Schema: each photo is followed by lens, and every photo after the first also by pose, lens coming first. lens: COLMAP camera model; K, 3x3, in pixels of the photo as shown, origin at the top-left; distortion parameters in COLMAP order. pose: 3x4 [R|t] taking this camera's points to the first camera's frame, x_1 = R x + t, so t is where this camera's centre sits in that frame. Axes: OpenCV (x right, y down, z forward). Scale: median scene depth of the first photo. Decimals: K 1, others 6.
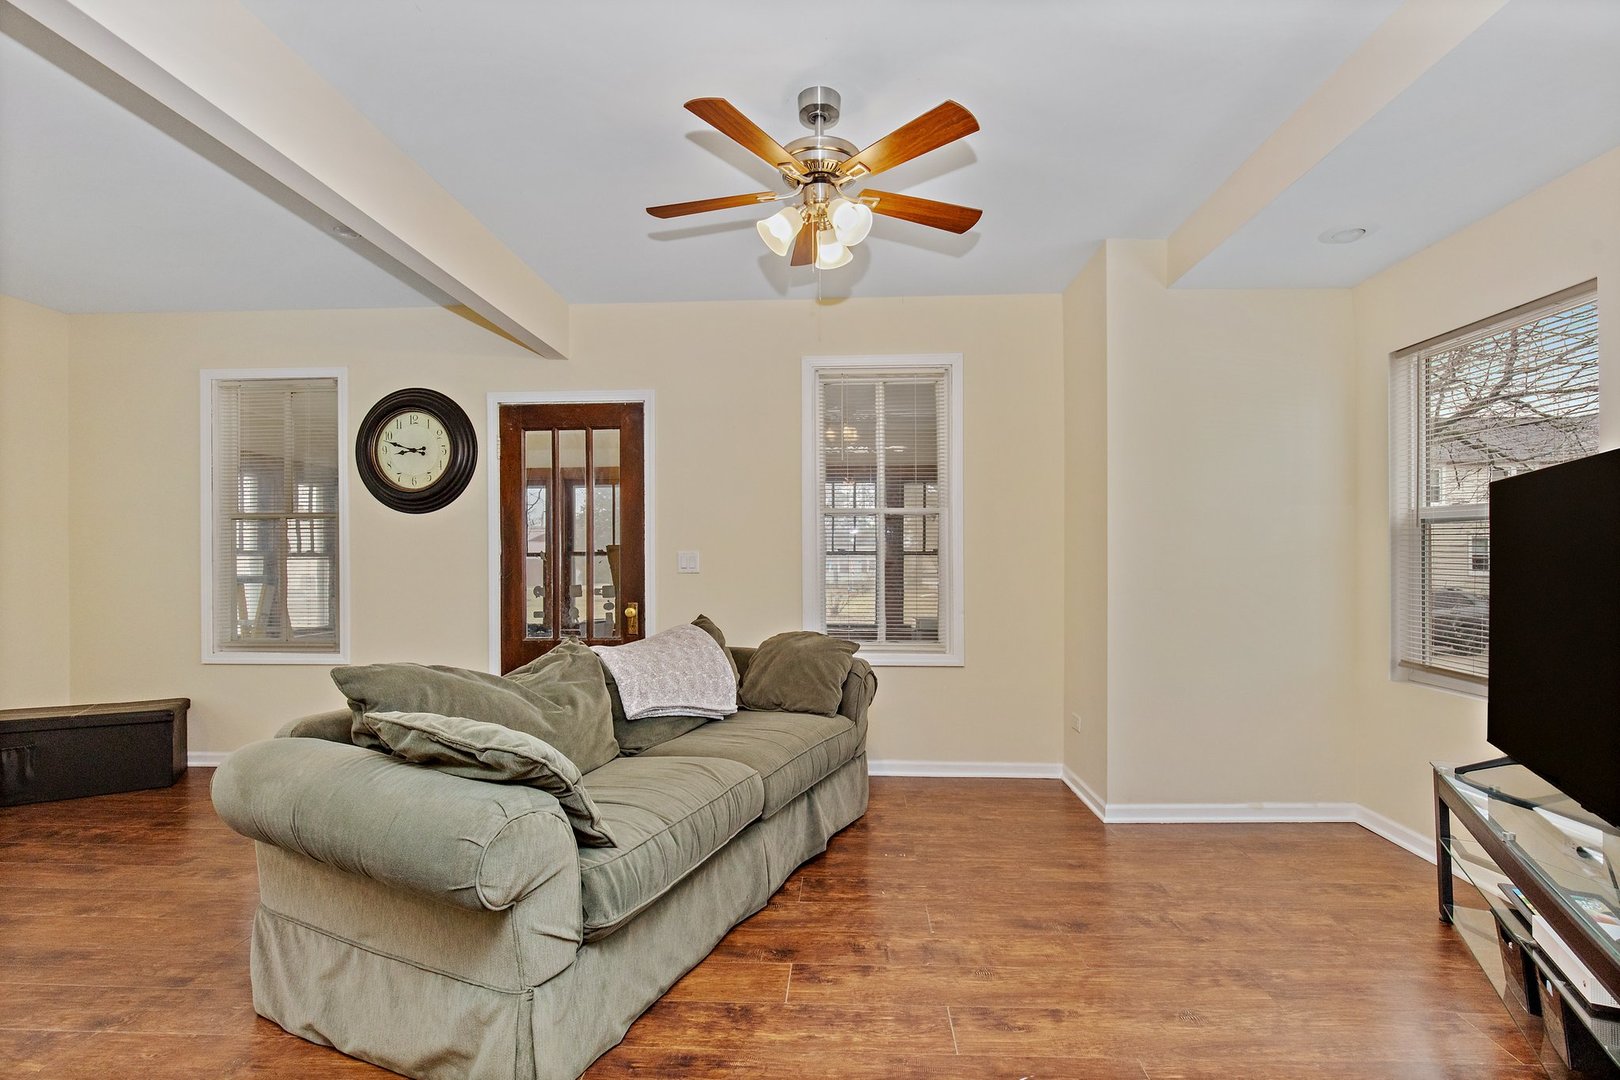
lens RADIAL K [[769.8, 0, 800.8], [0, 769.8, 550.2], [0, 0, 1]] dist [0.001470, -0.000373]
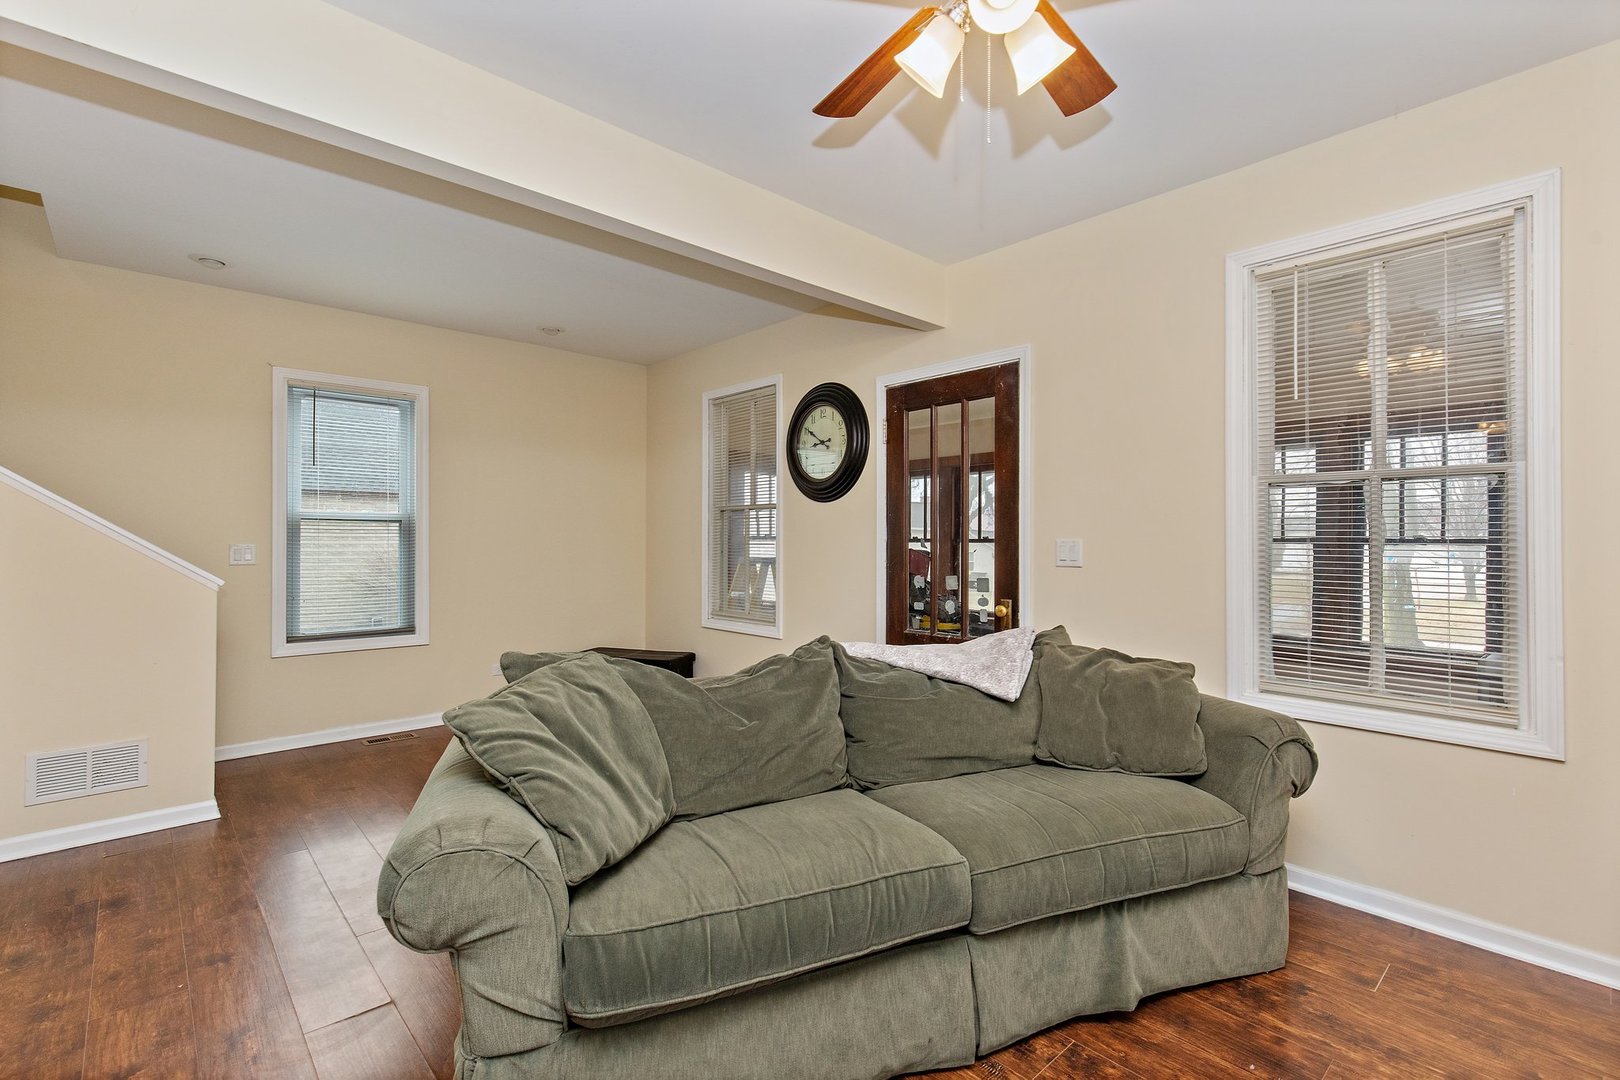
lens RADIAL K [[728.6, 0, 811.6], [0, 728.6, 531.6], [0, 0, 1]] dist [0.005085, 0.001017]
pose [[0.712886, -0.002379, -0.701276, 0.192259], [-0.000094, 0.999994, -0.003488, -0.003064], [0.701280, 0.002552, 0.712881, 0.275733]]
